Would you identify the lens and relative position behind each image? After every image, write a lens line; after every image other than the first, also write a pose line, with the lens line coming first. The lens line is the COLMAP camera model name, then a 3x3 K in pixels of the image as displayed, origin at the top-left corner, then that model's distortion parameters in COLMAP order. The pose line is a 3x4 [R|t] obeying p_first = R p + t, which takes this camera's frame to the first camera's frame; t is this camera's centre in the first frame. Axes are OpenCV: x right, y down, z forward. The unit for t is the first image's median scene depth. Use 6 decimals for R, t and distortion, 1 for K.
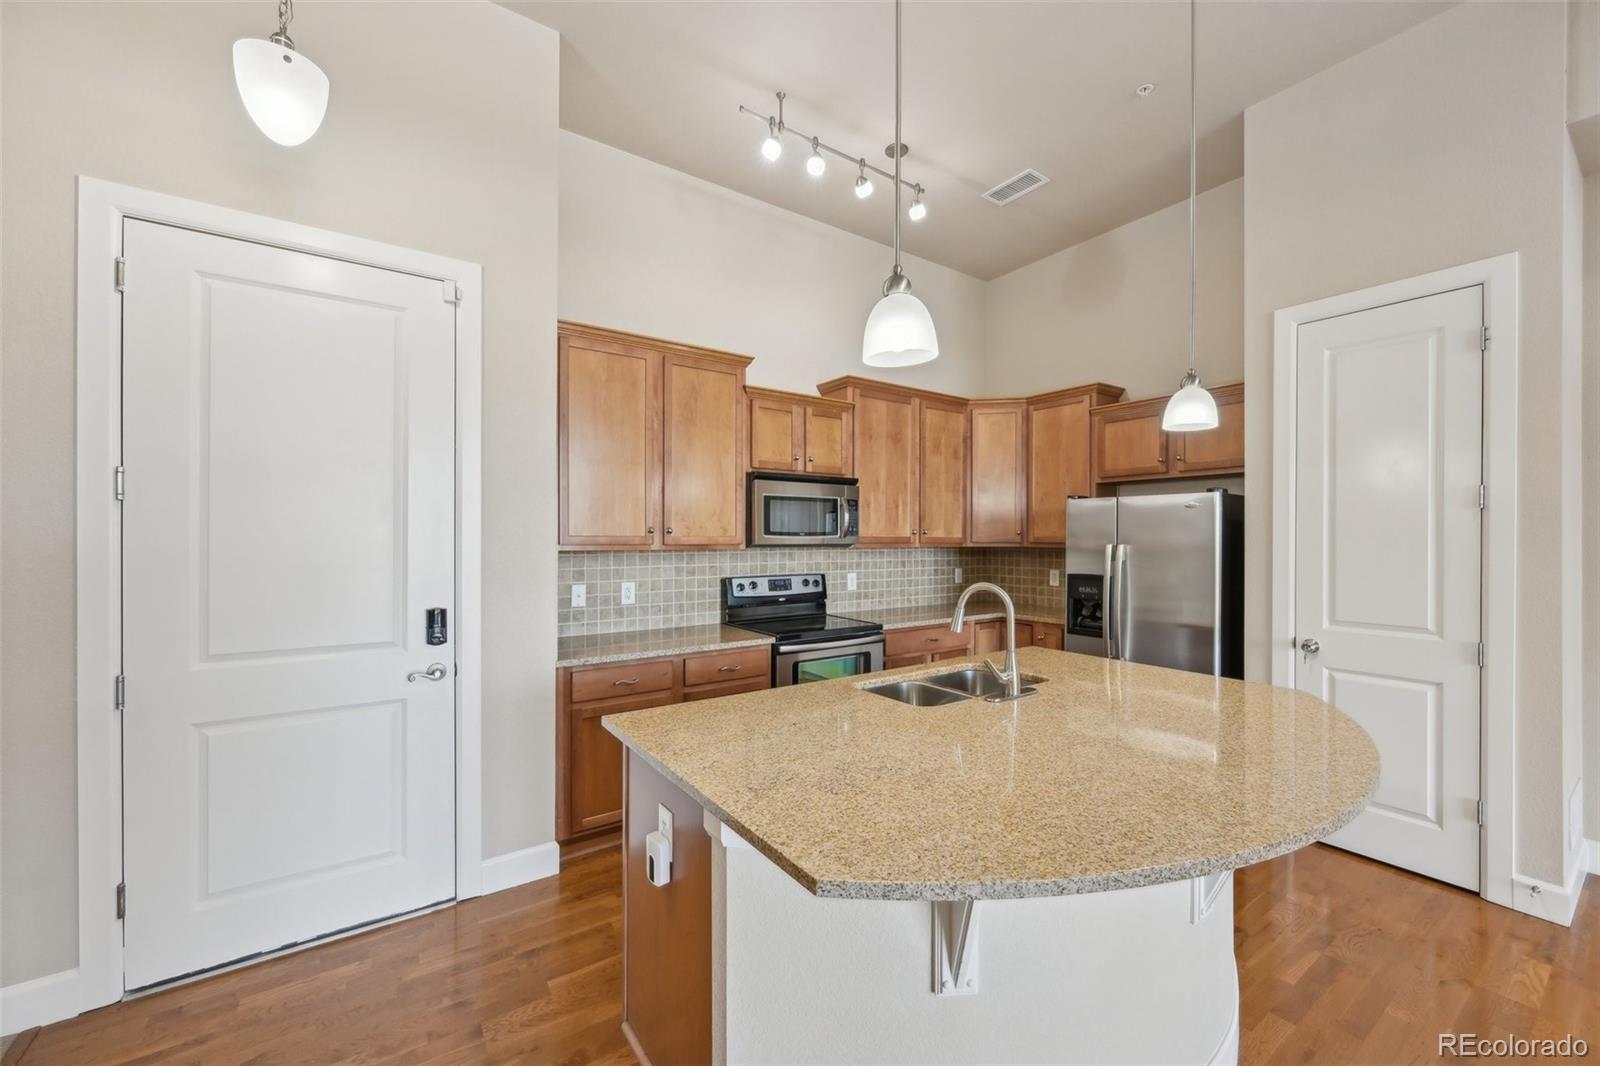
lens RADIAL K [[626.4, 0, 806.4], [0, 626.4, 535.4], [0, 0, 1]] dist [-0.002859, 0.001182]
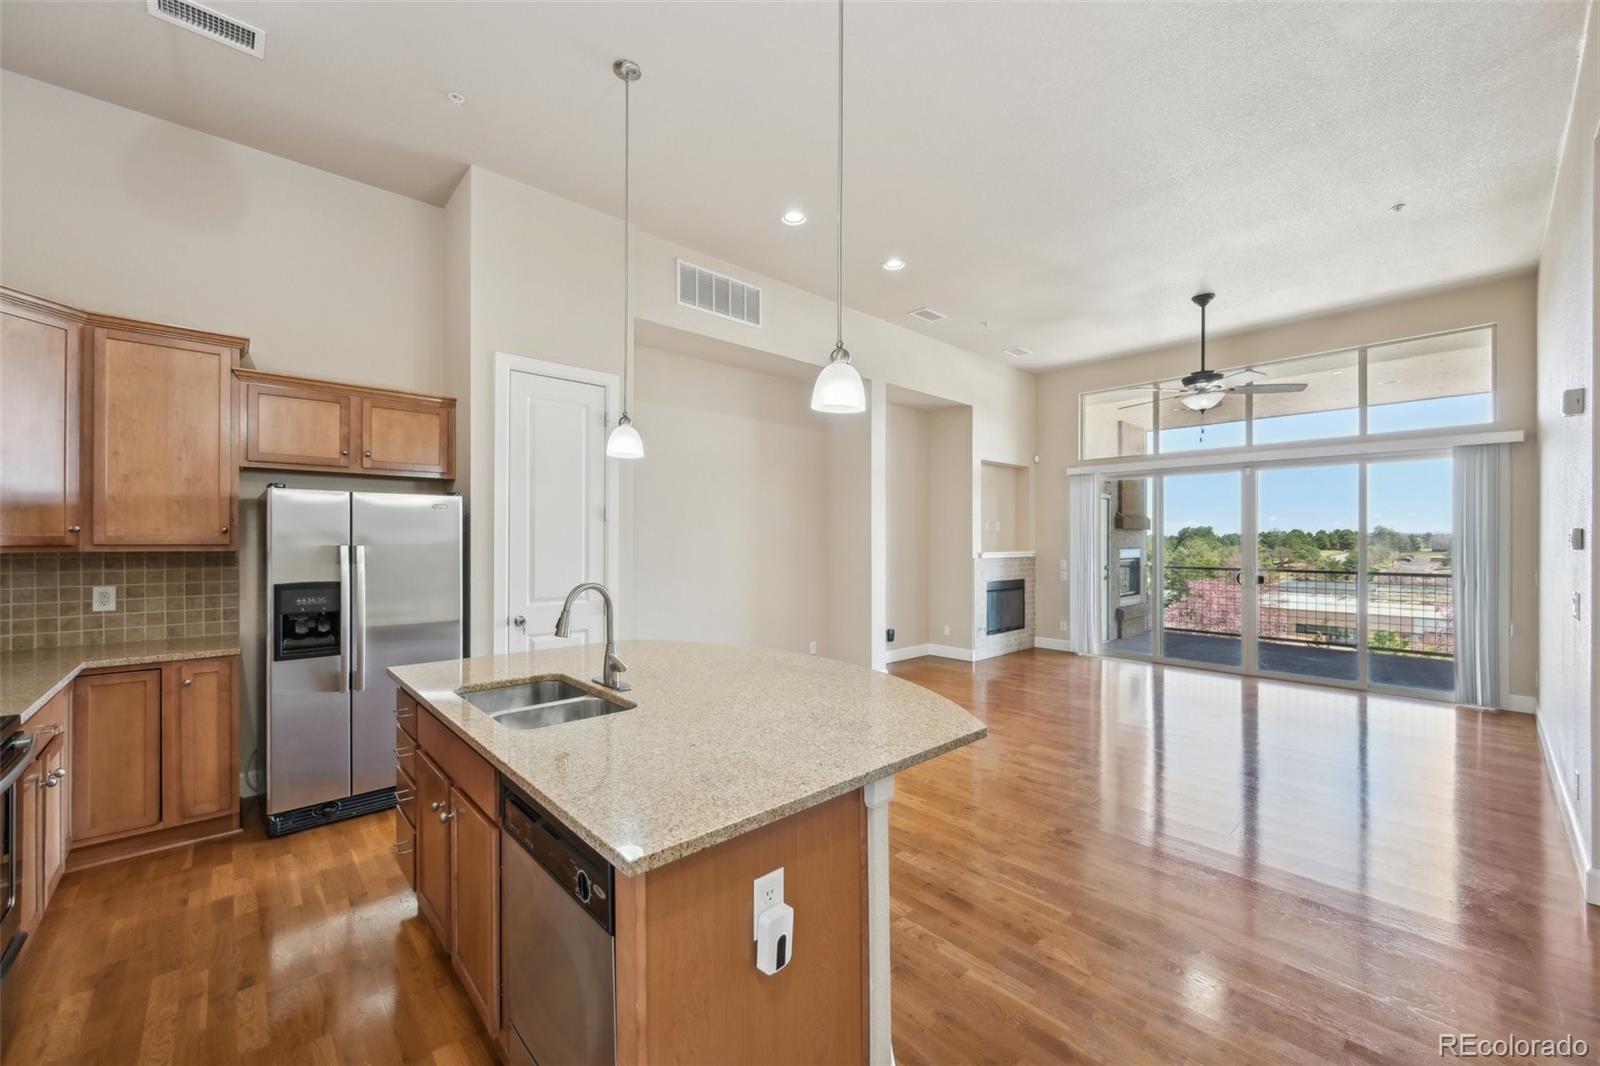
lens RADIAL K [[626.4, 0, 805.9], [0, 626.4, 540.9], [0, 0, 1]] dist [-0.002859, 0.001182]
pose [[-0.134146, -0.003705, 0.990955, -0.471614], [-0.004097, 0.999987, 0.003184, 0.002941], [-0.990953, -0.003633, -0.134160, 0.489516]]
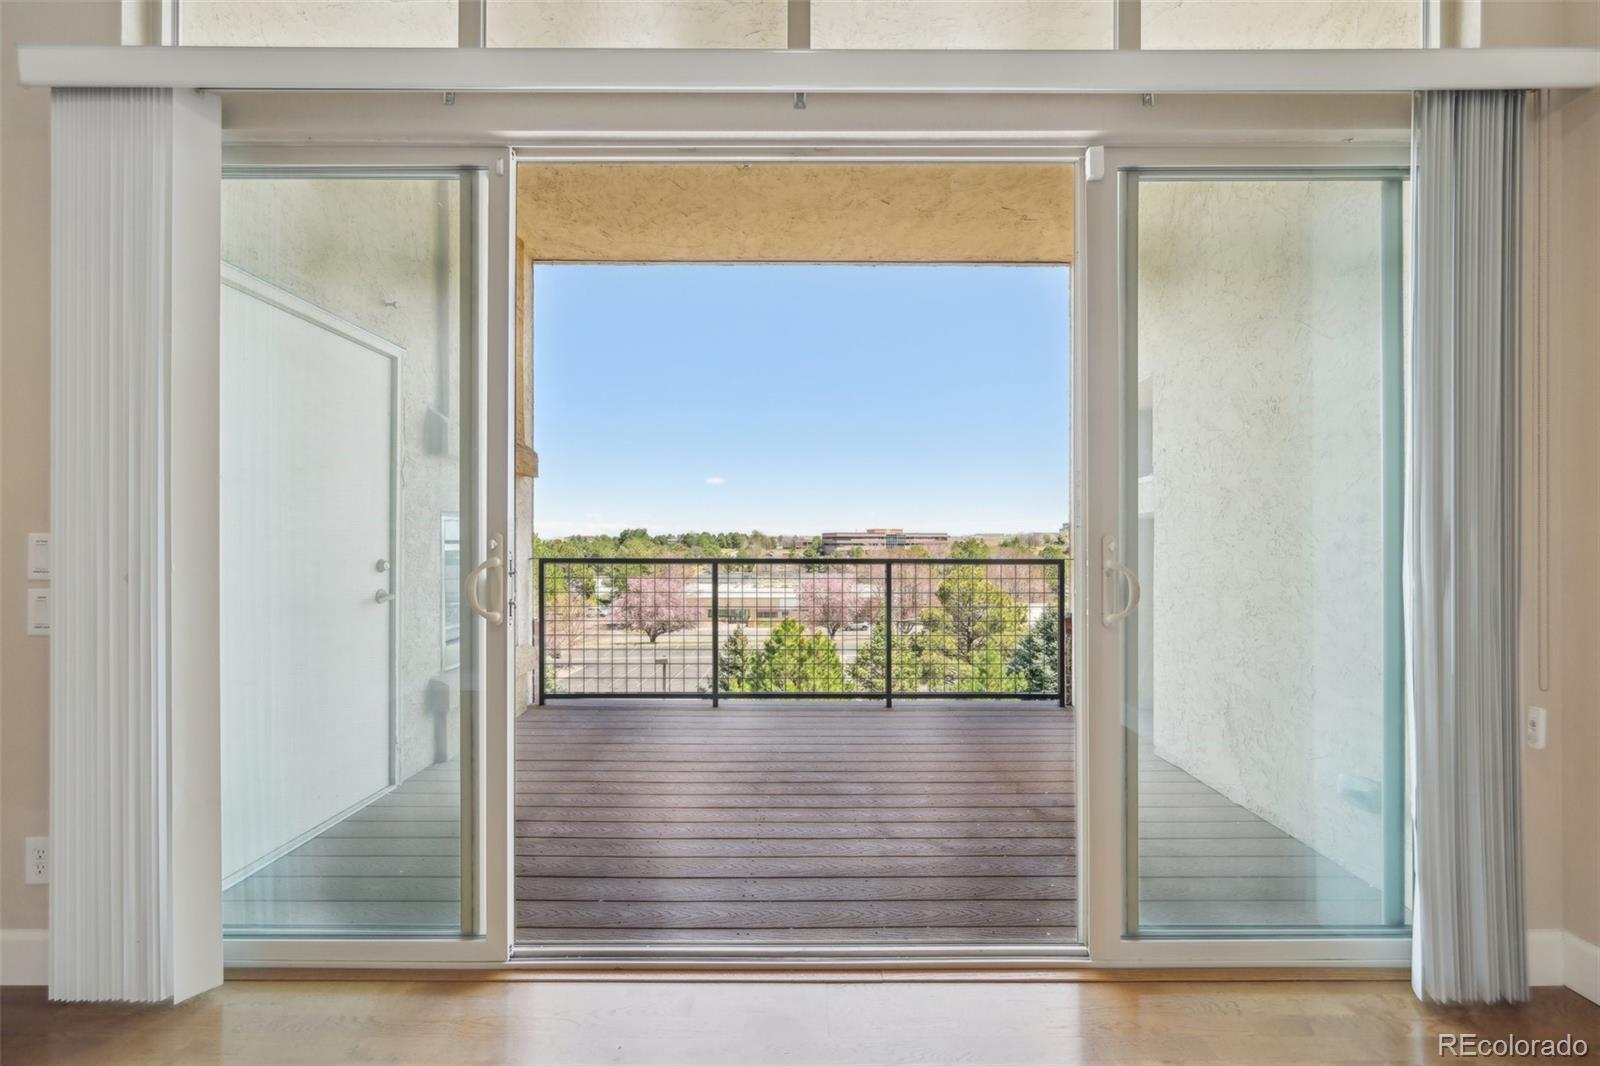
lens RADIAL K [[626.4, 0, 804.0], [0, 626.4, 538.1], [0, 0, 1]] dist [-0.002859, 0.001182]
pose [[-0.817111, 0.000499, 0.576480, 0.947452], [-0.003651, 0.999975, -0.006041, 0.081385], [-0.576468, -0.007040, -0.817089, -0.700279]]
